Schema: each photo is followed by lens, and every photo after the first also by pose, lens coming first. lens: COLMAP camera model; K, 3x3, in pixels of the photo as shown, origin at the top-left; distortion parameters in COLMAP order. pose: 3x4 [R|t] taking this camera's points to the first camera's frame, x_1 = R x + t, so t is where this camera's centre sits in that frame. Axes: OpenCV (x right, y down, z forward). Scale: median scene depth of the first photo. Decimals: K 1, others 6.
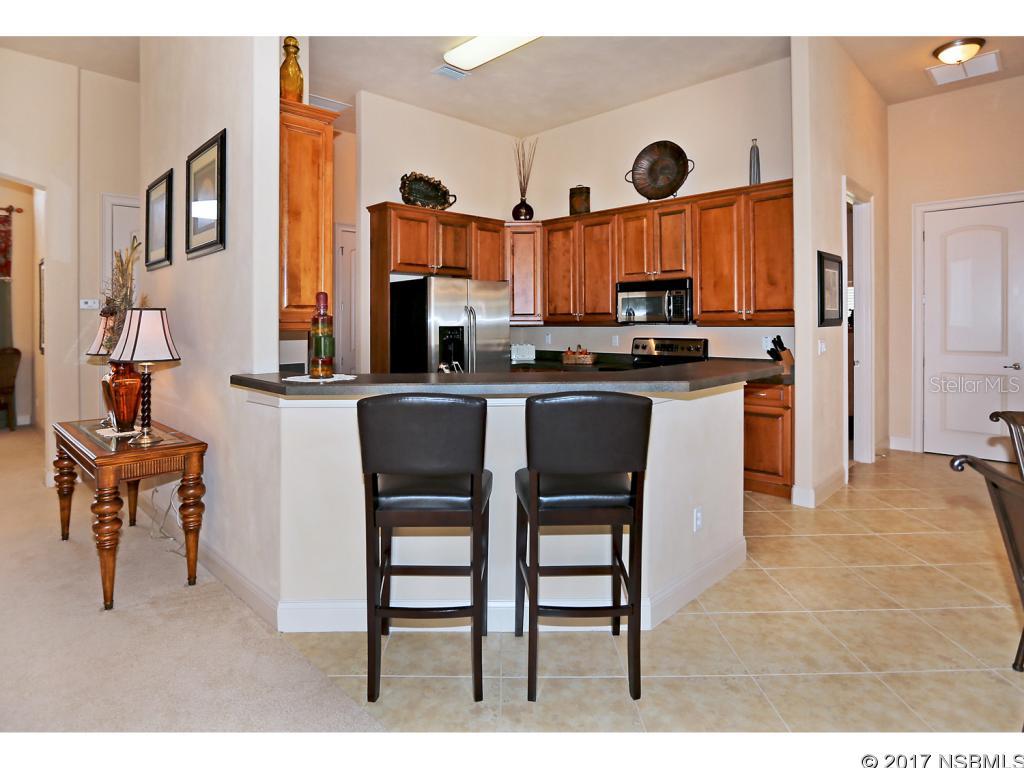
lens RADIAL K [[583.0, 0, 512.0], [0, 583.0, 384.0], [0, 0, 1]] dist [0.007302, 0.001330]
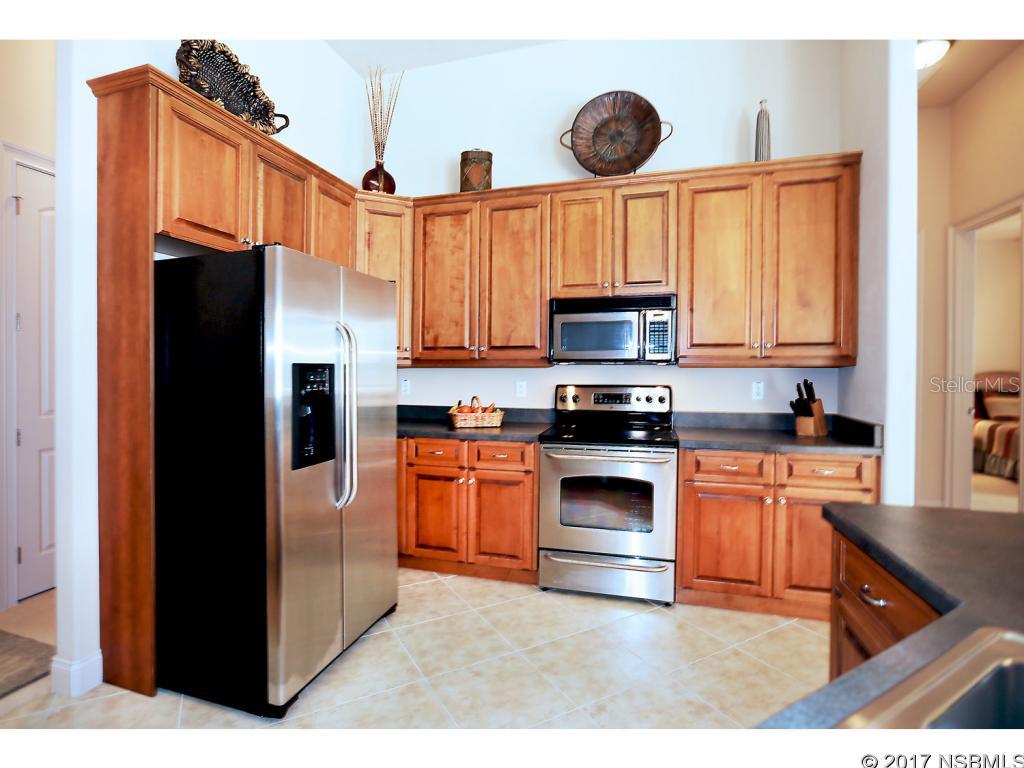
lens RADIAL K [[538.0, 0, 460.1], [0, 538.0, 378.7], [0, 0, 1]] dist [-0.003220, -0.000202]
pose [[0.905709, -0.004956, 0.423871, -0.160830], [0.041907, 0.996080, -0.077899, -0.045223], [-0.421823, 0.088317, 0.902367, 0.521864]]
